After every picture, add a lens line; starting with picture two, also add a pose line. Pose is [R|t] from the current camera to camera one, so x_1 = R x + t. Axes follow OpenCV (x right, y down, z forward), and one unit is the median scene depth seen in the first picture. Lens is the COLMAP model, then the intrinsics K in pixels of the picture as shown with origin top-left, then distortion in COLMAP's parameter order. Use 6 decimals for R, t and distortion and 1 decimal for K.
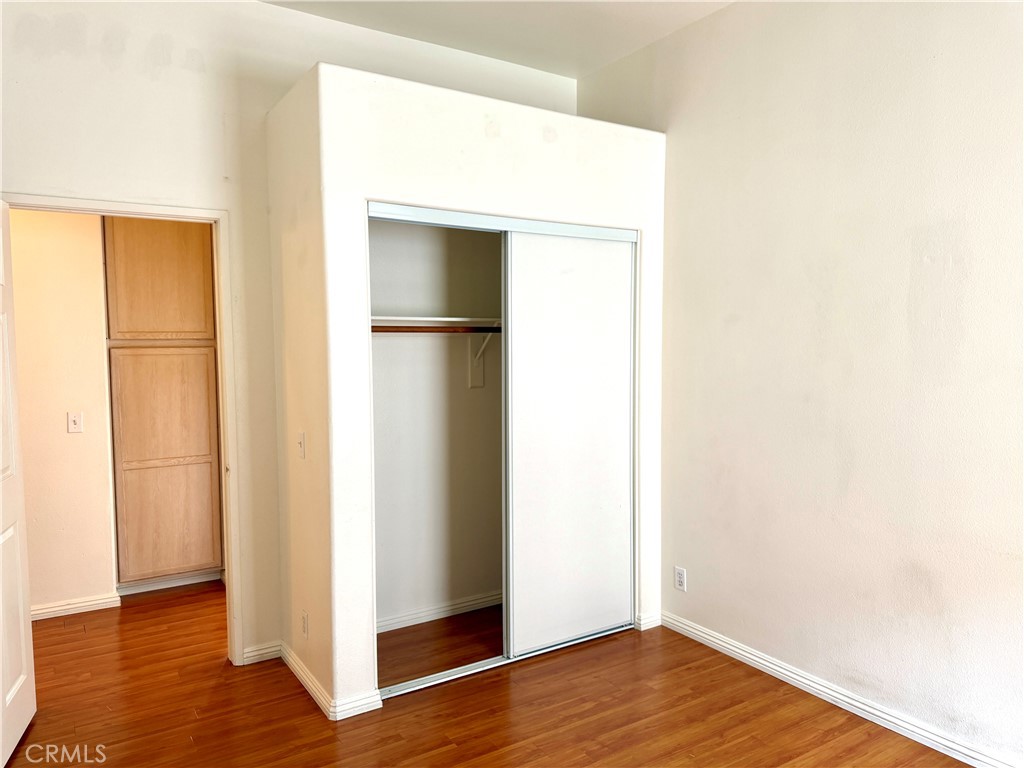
lens RADIAL K [[716.1, 0, 512.0], [0, 716.1, 384.0], [0, 0, 1]] dist [0.102454, -0.124596]
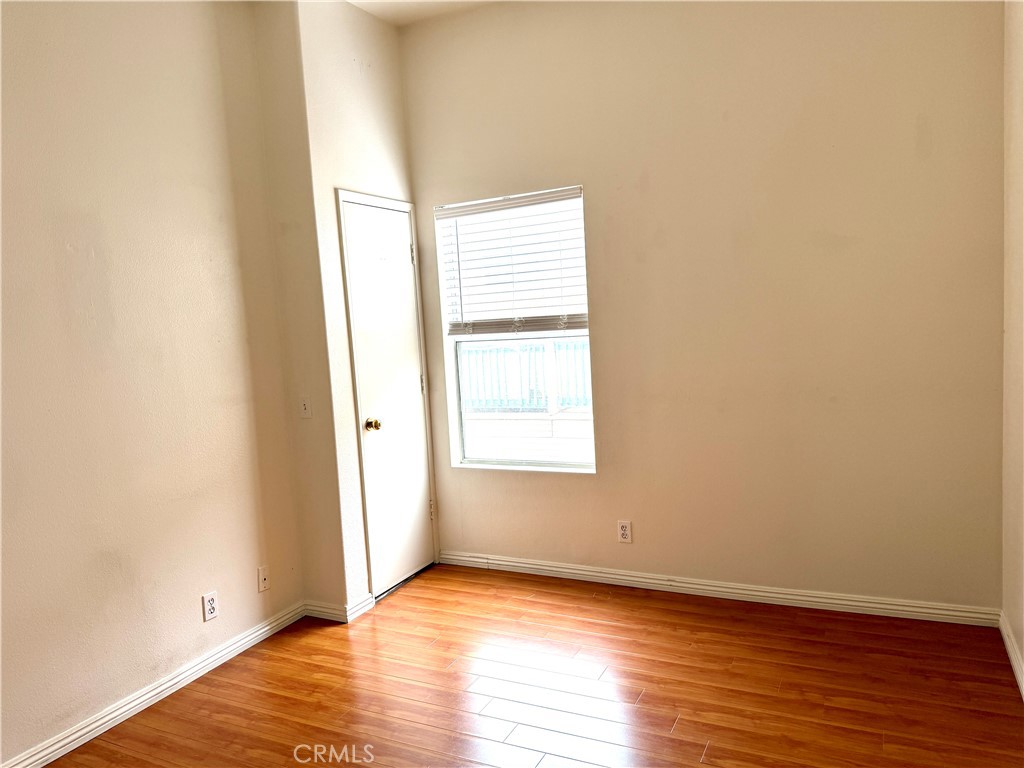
lens RADIAL K [[716.1, 0, 512.0], [0, 716.1, 384.0], [0, 0, 1]] dist [0.102454, -0.124596]
pose [[-0.512164, -0.044692, 0.857724, -0.607522], [0.119335, 0.985256, 0.122595, -0.037405], [-0.850557, 0.165145, -0.499279, 1.015816]]
